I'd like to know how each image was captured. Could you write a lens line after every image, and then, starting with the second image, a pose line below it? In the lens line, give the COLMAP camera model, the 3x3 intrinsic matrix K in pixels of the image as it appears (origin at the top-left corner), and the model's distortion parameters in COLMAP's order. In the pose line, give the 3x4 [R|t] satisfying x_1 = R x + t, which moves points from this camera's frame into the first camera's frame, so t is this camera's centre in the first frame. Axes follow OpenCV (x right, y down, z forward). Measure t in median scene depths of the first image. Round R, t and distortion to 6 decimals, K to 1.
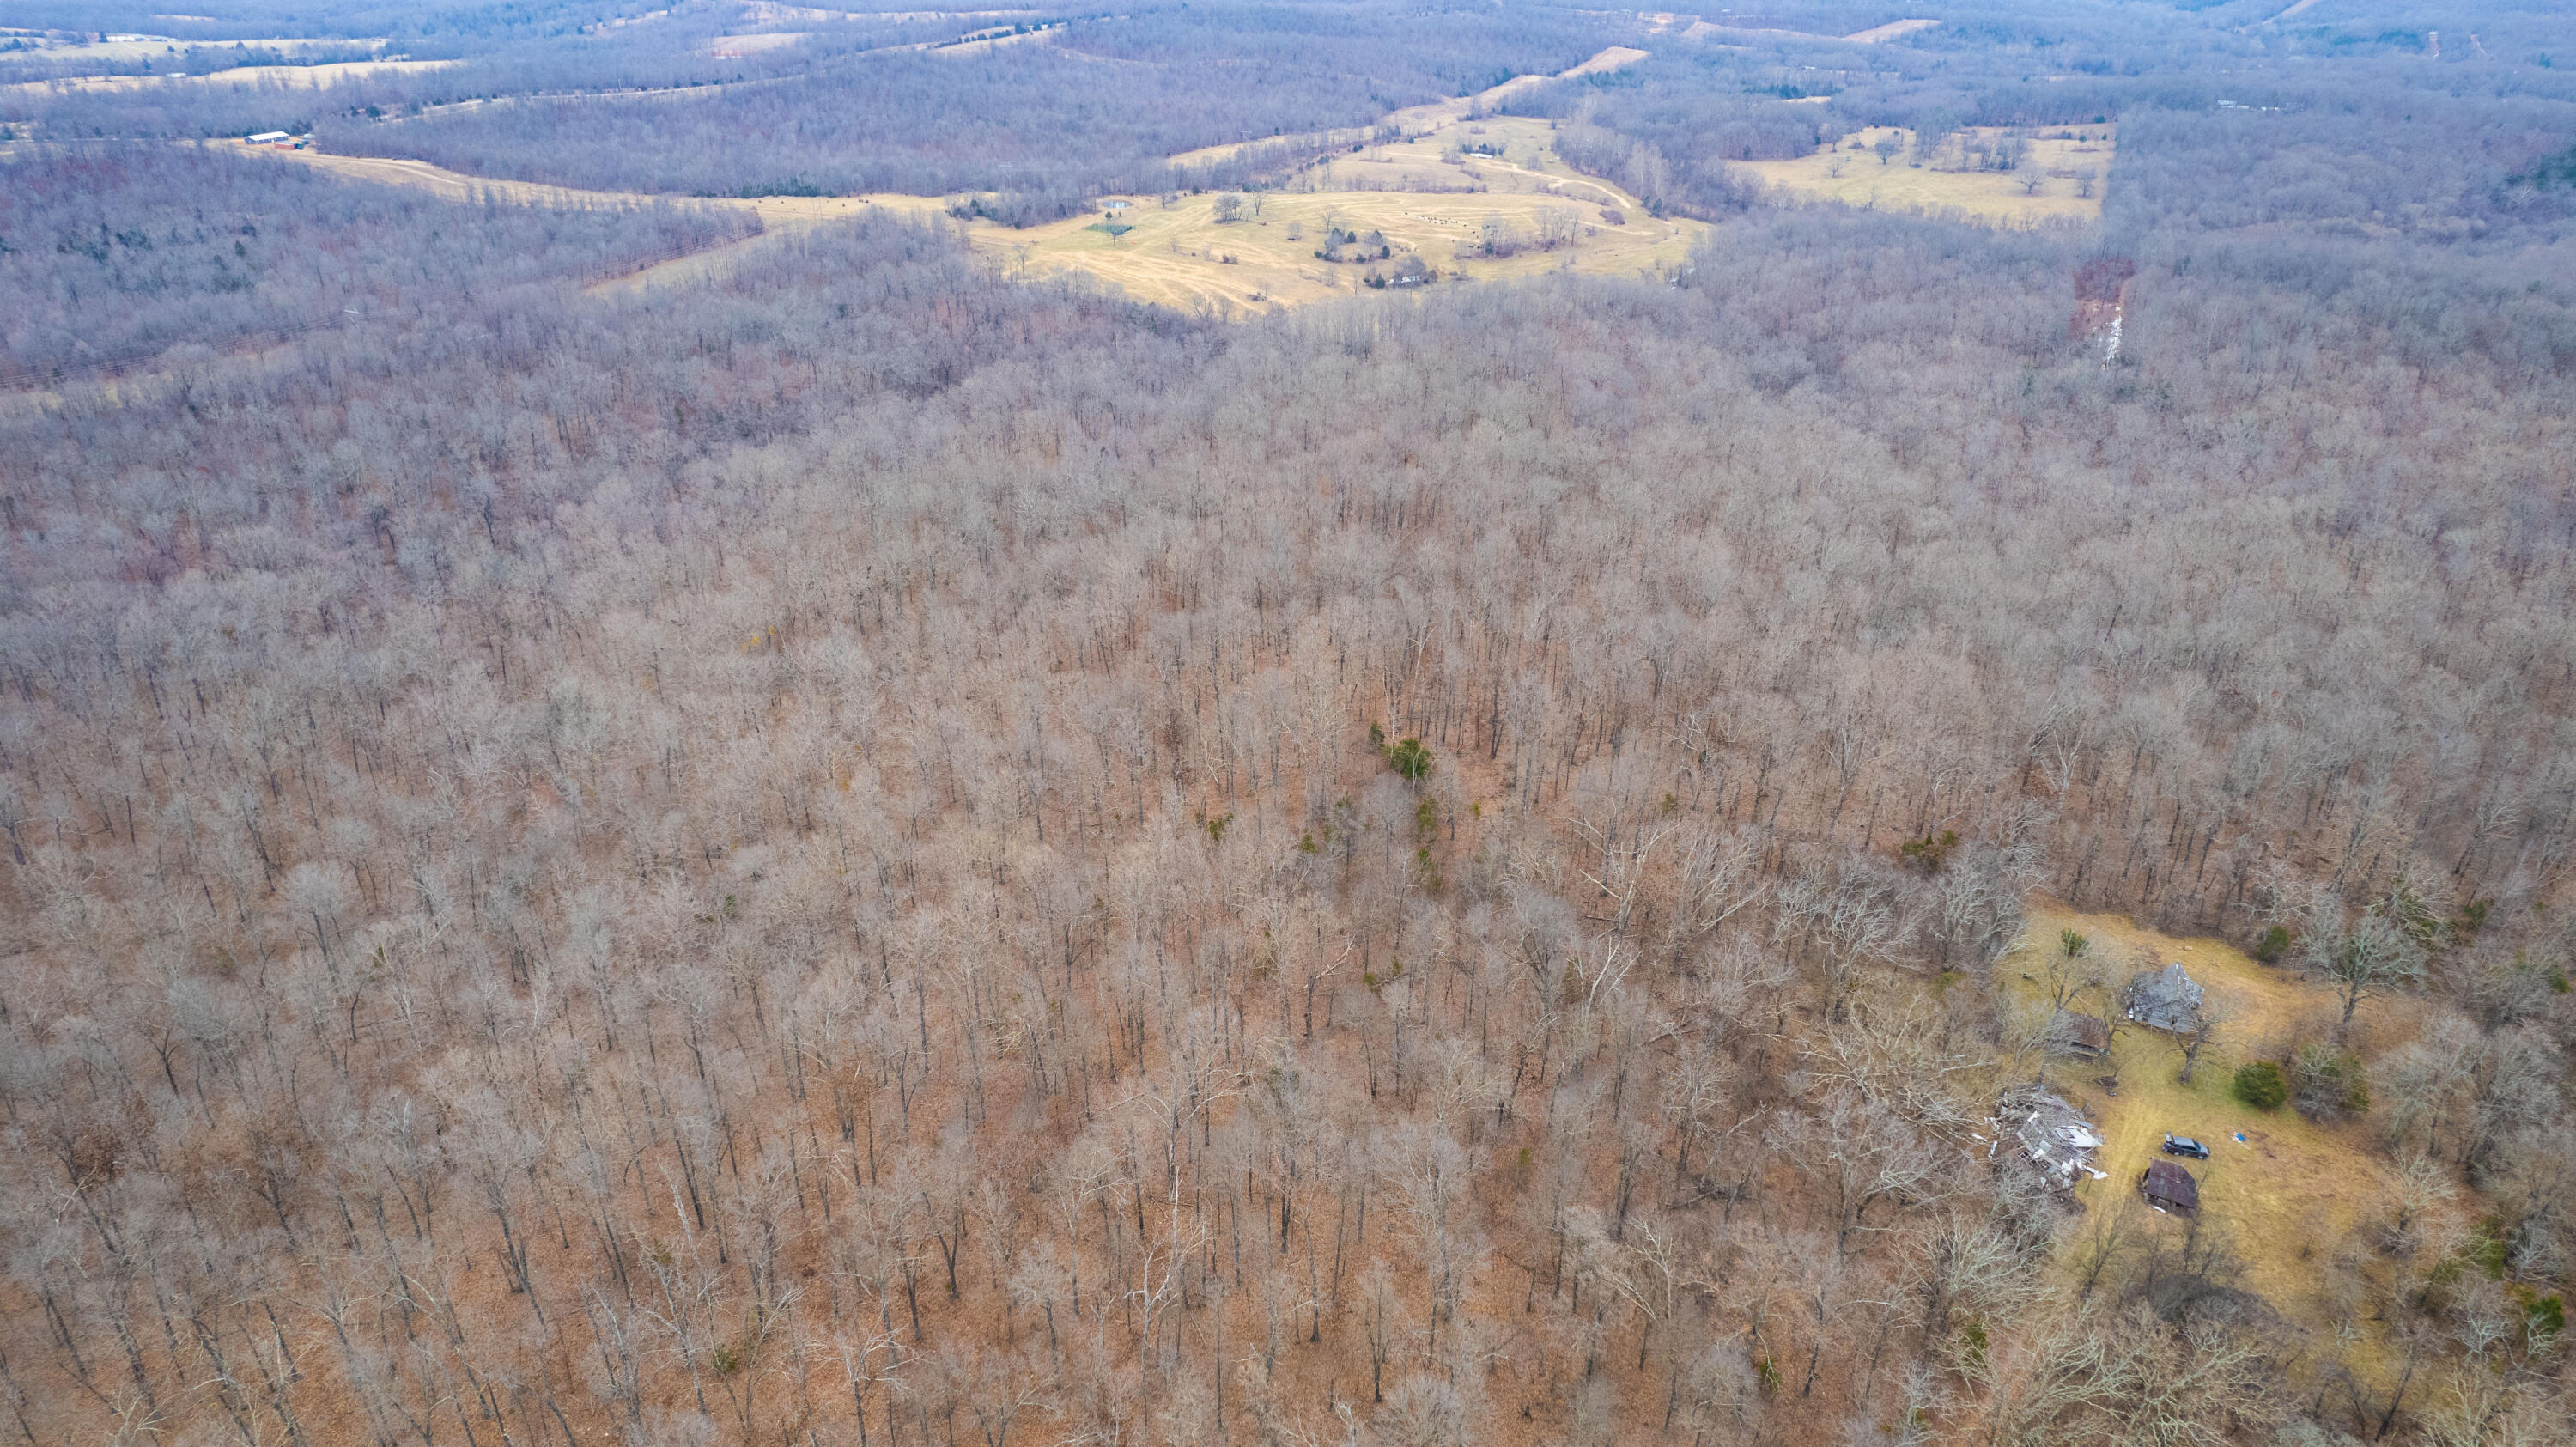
lens RADIAL K [[1651.4, 0, 1302.2], [0, 1651.4, 707.1], [0, 0, 1]] dist [-0.081980, 0.075917]
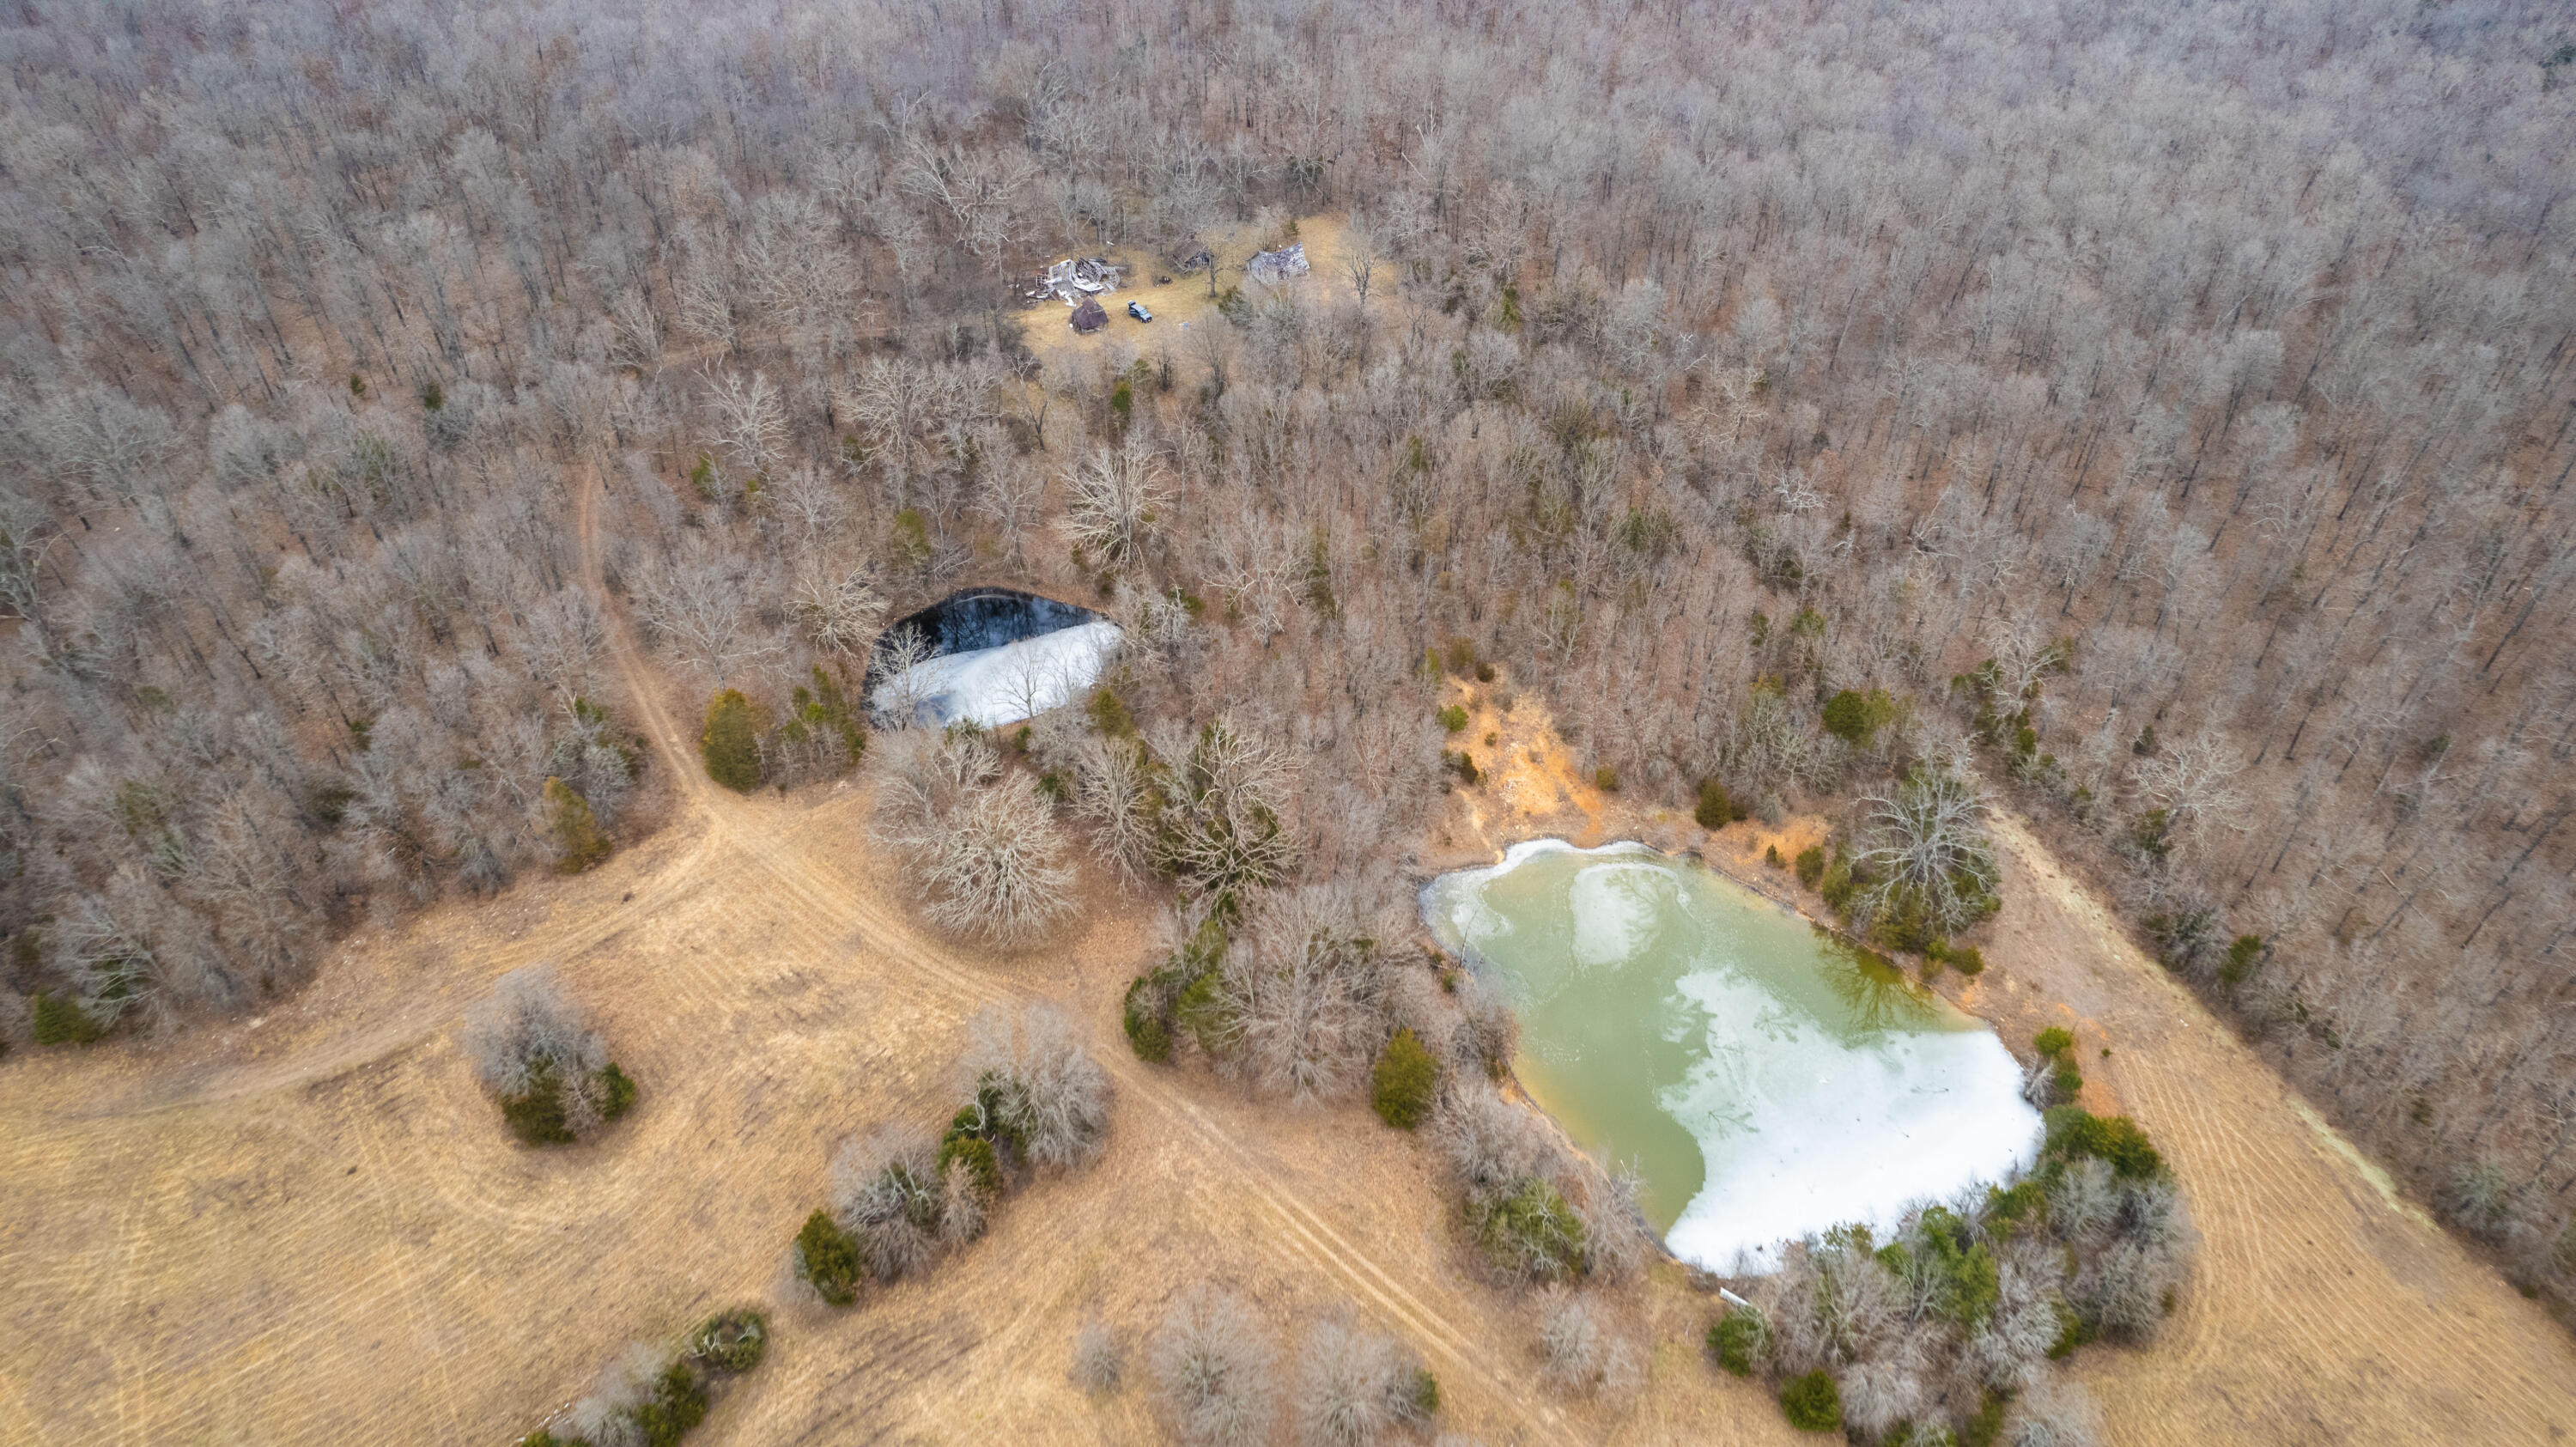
lens RADIAL K [[1651.4, 0, 1290.3], [0, 1651.4, 724.8], [0, 0, 1]] dist [-0.081980, 0.075917]
pose [[0.796603, 0.397643, -0.455307, 0.601479], [-0.279920, 0.910220, 0.305195, 0.051141], [0.535788, -0.115670, 0.836392, -0.073955]]
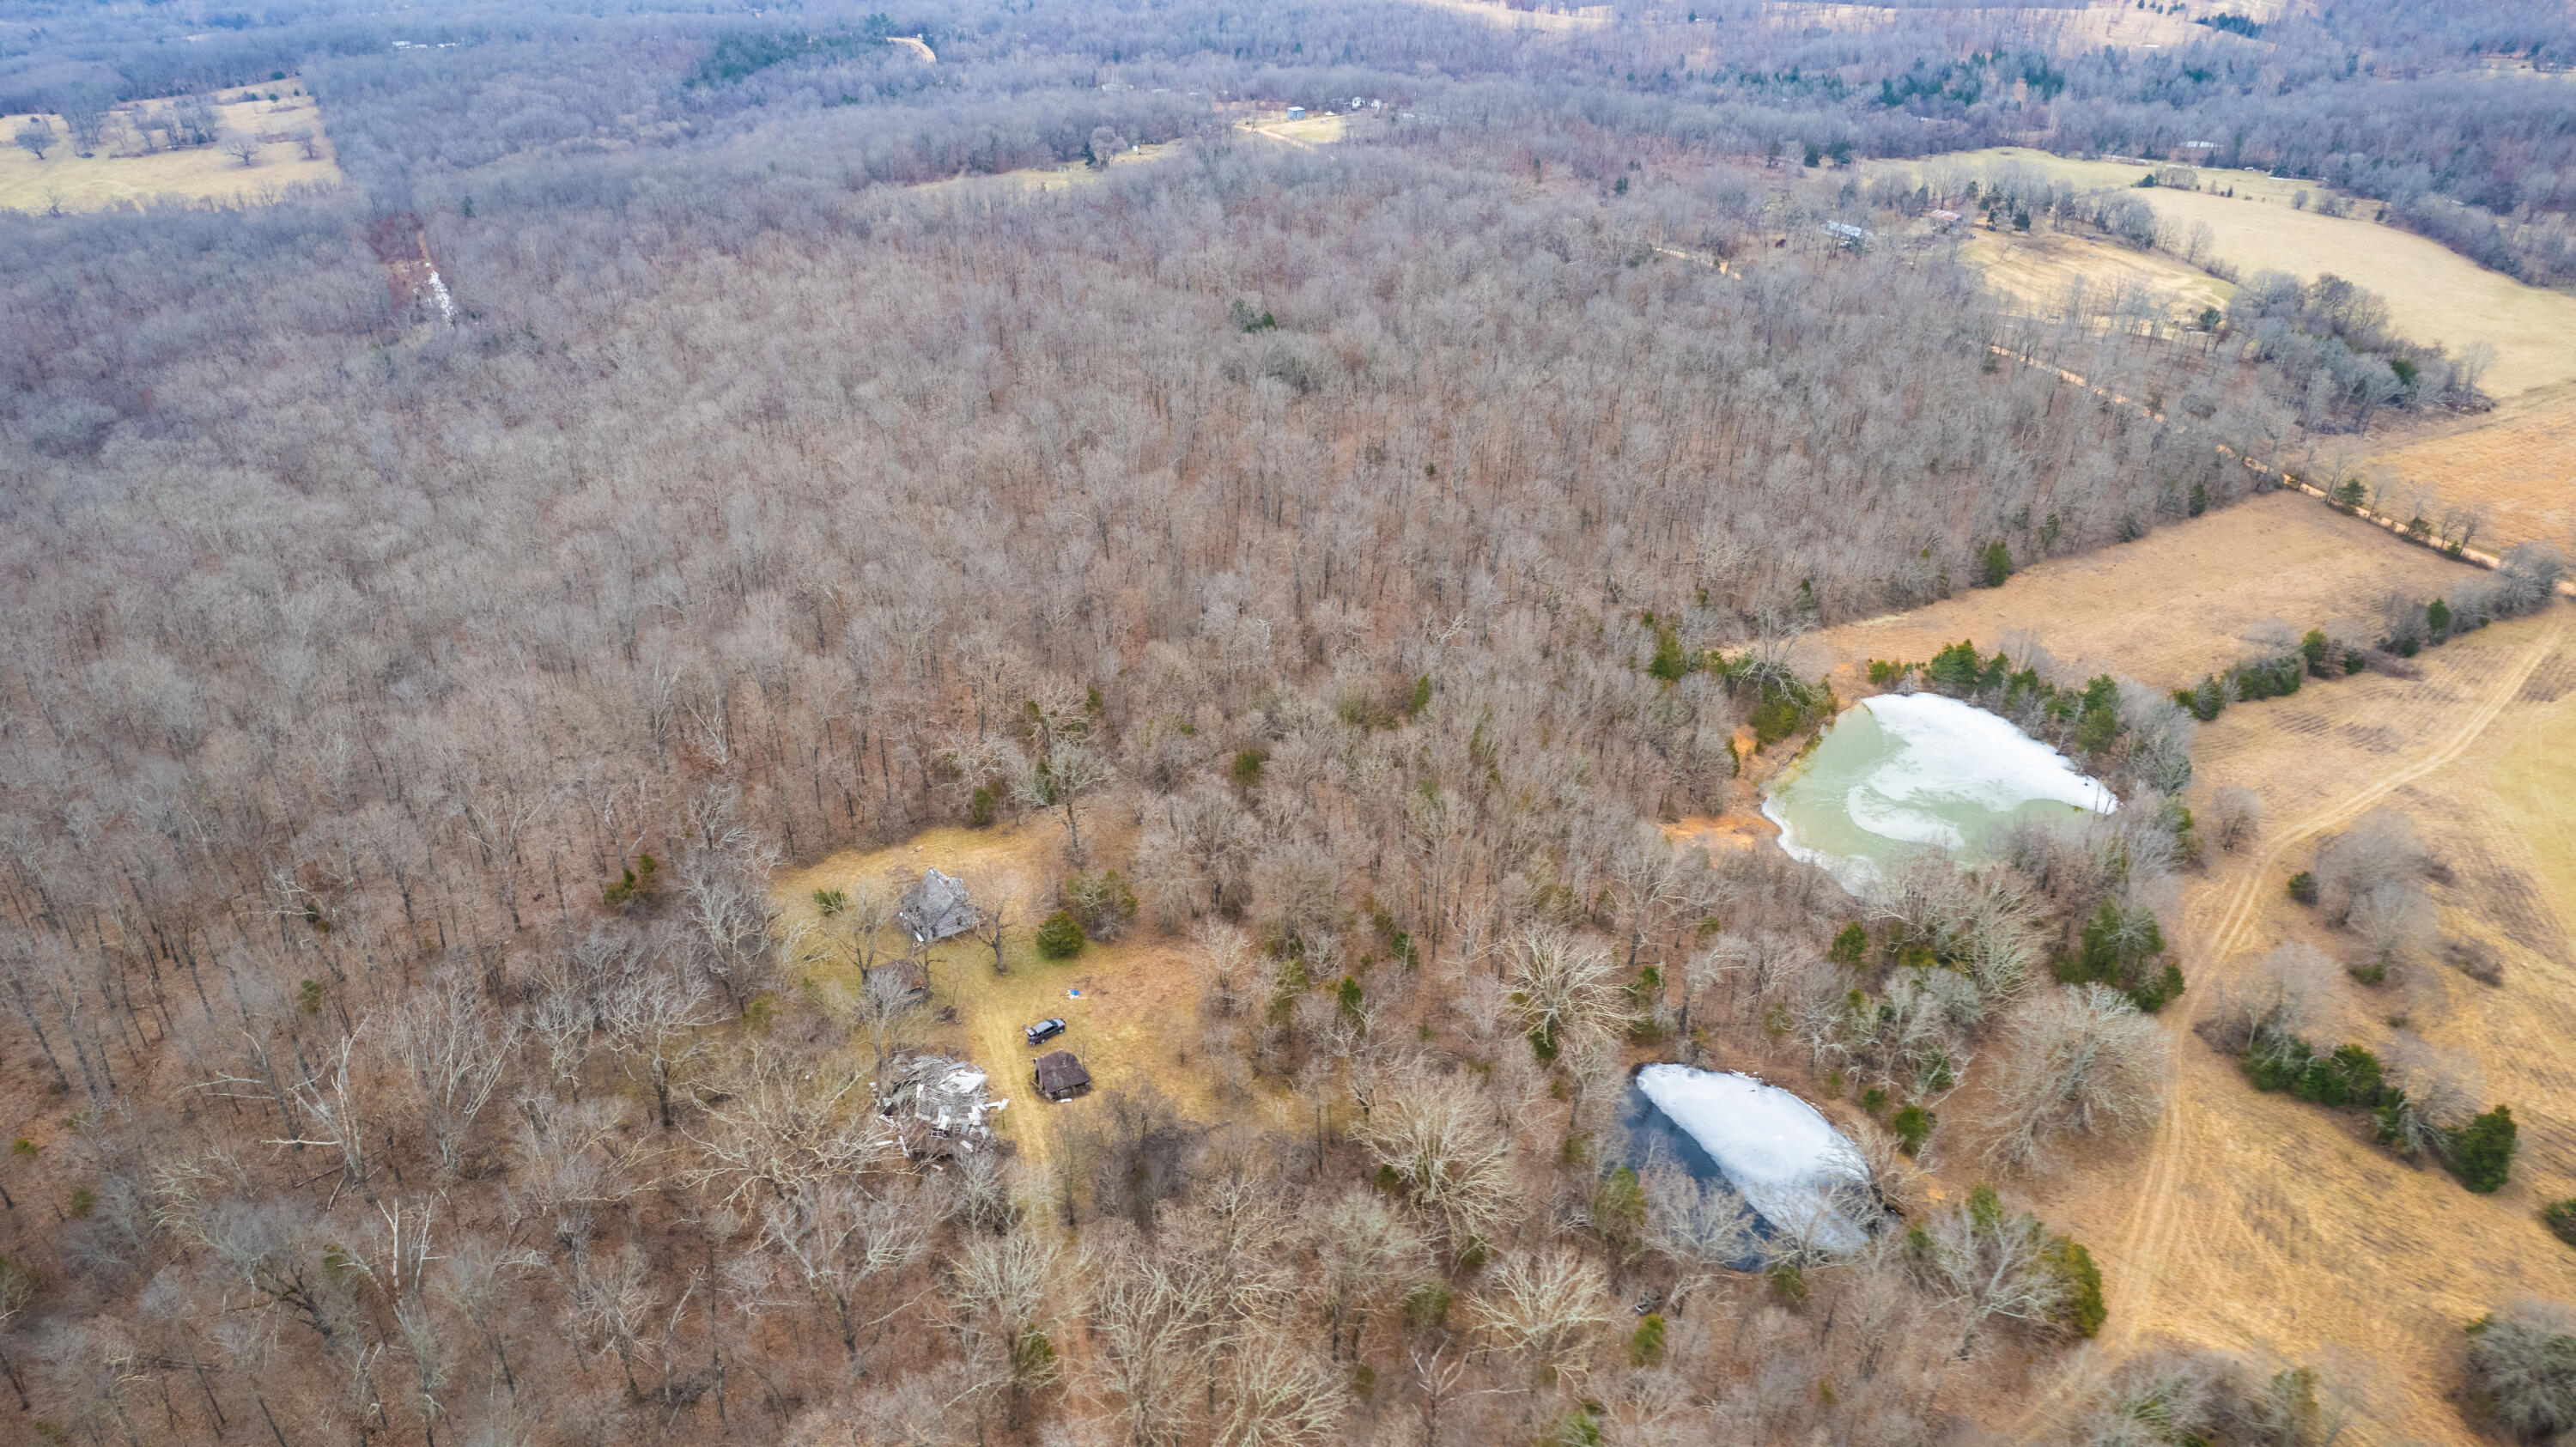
lens RADIAL K [[1651.4, 0, 1295.4], [0, 1651.4, 724.1], [0, 0, 1]] dist [-0.081980, 0.075917]
pose [[0.553318, -0.403101, 0.728937, -0.011666], [0.376622, 0.901616, 0.212707, -0.022410], [-0.742964, 0.156839, 0.650697, 0.082855]]
